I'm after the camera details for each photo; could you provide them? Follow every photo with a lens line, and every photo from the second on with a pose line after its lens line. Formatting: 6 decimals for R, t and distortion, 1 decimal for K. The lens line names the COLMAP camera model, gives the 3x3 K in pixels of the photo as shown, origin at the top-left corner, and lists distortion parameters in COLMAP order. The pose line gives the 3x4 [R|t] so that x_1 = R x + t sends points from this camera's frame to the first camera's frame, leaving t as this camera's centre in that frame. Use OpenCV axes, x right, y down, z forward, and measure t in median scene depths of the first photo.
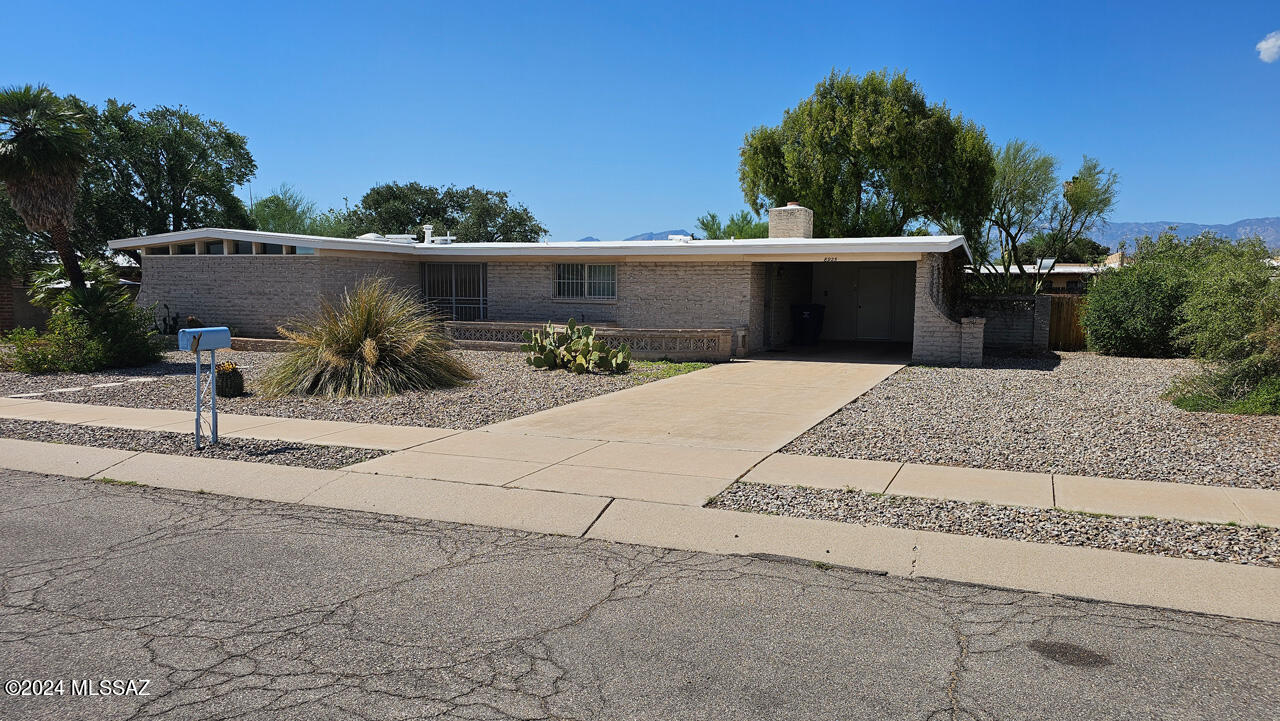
lens RADIAL K [[845.4, 0, 642.7], [0, 845.4, 390.5], [0, 0, 1]] dist [0.093227, -0.084804]
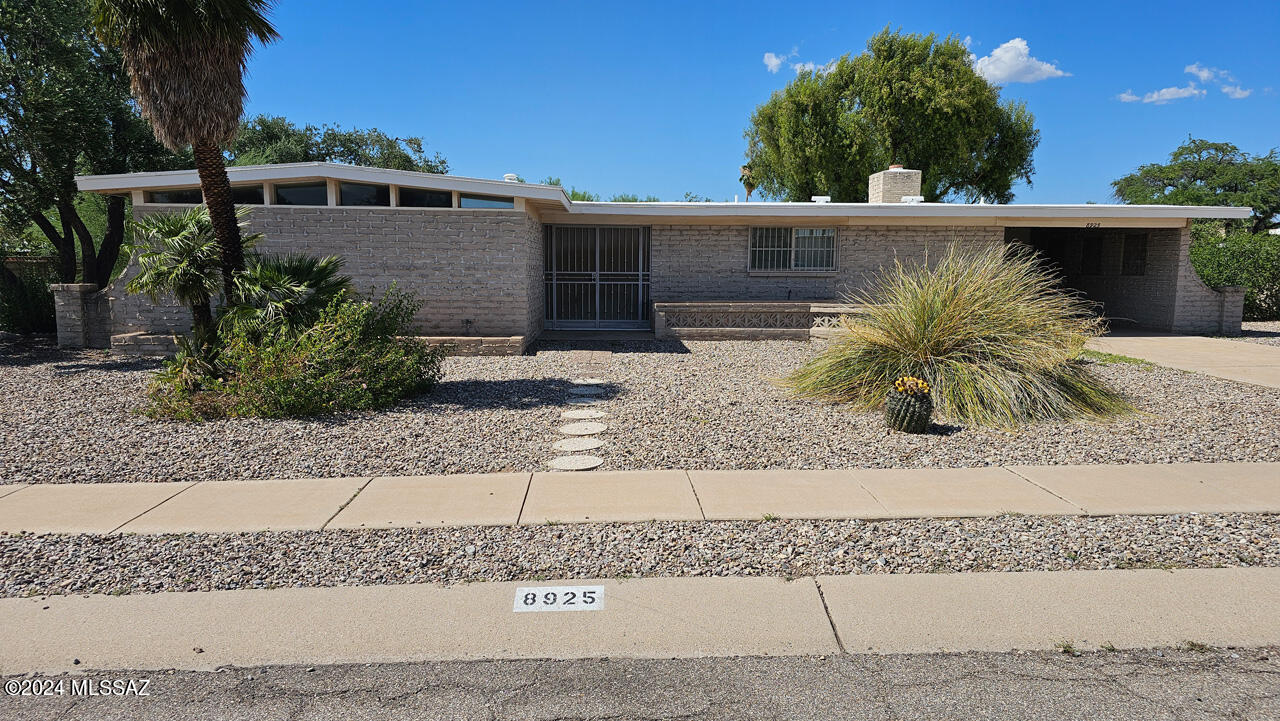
lens RADIAL K [[845.4, 0, 642.7], [0, 845.4, 390.5], [0, 0, 1]] dist [0.093227, -0.084804]
pose [[0.904695, -0.065013, 0.421070, -0.537753], [0.053023, 0.997786, 0.040134, -0.033854], [-0.422747, -0.013982, 0.906140, 0.314334]]
